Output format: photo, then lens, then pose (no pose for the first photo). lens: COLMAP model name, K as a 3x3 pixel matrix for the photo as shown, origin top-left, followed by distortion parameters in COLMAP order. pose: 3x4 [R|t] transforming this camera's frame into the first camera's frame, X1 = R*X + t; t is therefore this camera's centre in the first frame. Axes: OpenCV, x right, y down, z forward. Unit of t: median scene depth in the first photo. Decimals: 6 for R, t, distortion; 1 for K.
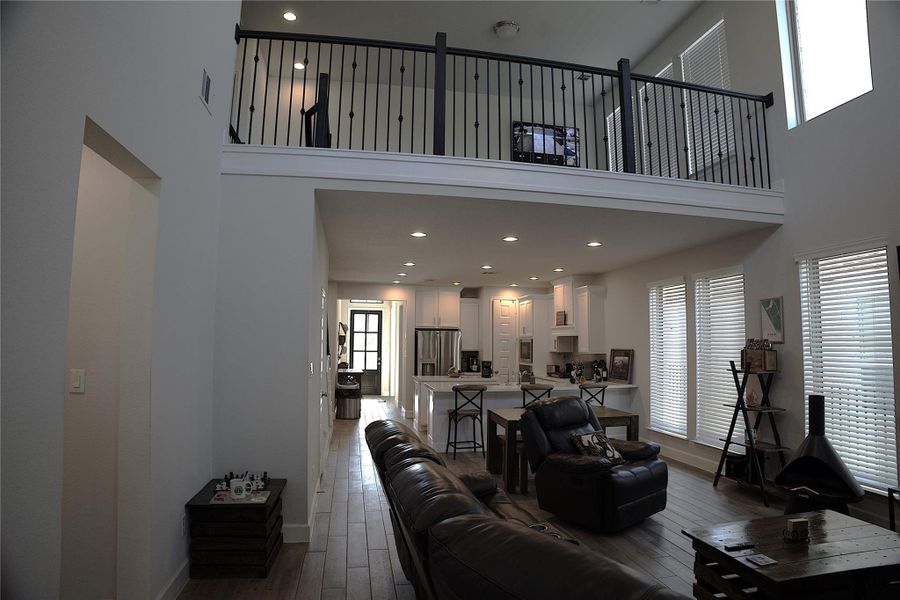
lens RADIAL K [[520.9, 0, 452.5], [0, 520.9, 304.6], [0, 0, 1]] dist [-0.175473, 0.074456]
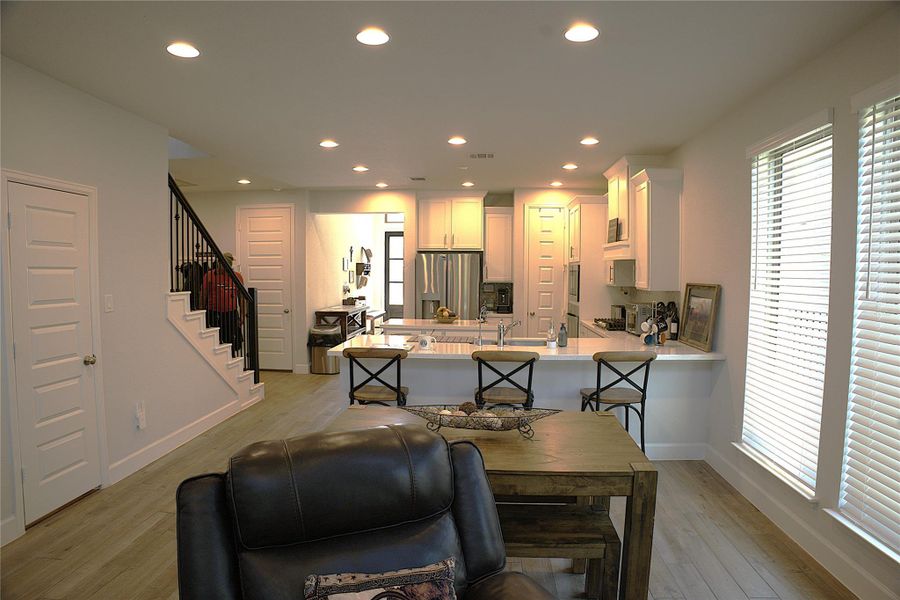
lens RADIAL K [[520.9, 0, 452.5], [0, 520.9, 304.6], [0, 0, 1]] dist [-0.175473, 0.074456]
pose [[0.966115, 0.013585, -0.257753, 0.160612], [0.021161, 0.991084, 0.131550, 0.026136], [0.257242, -0.132546, 0.957214, 0.324024]]
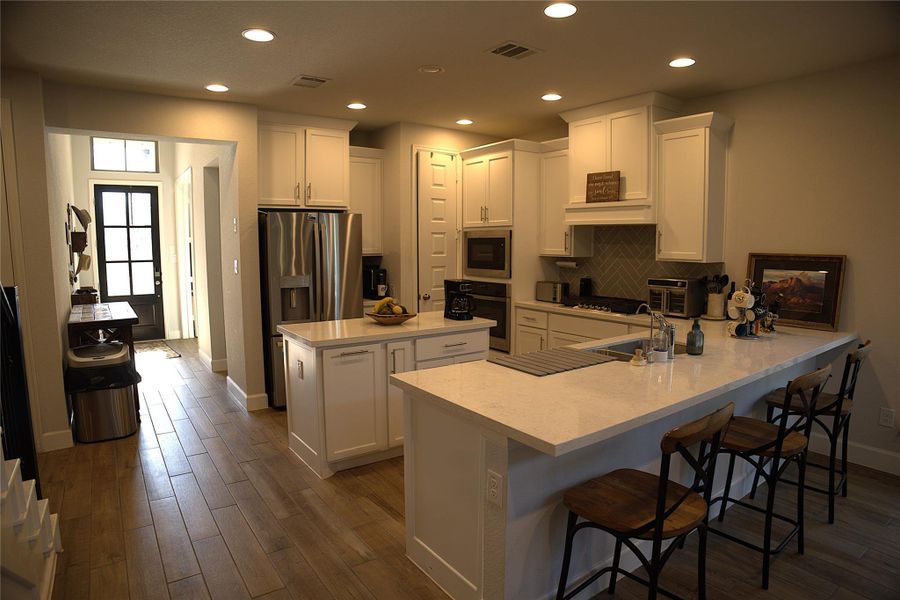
lens RADIAL K [[520.9, 0, 452.5], [0, 520.9, 304.6], [0, 0, 1]] dist [-0.175473, 0.074456]
pose [[0.908452, -0.059113, 0.413789, -0.103540], [-0.022141, 0.981754, 0.188860, 0.041792], [-0.417403, -0.180731, 0.890568, 0.544275]]
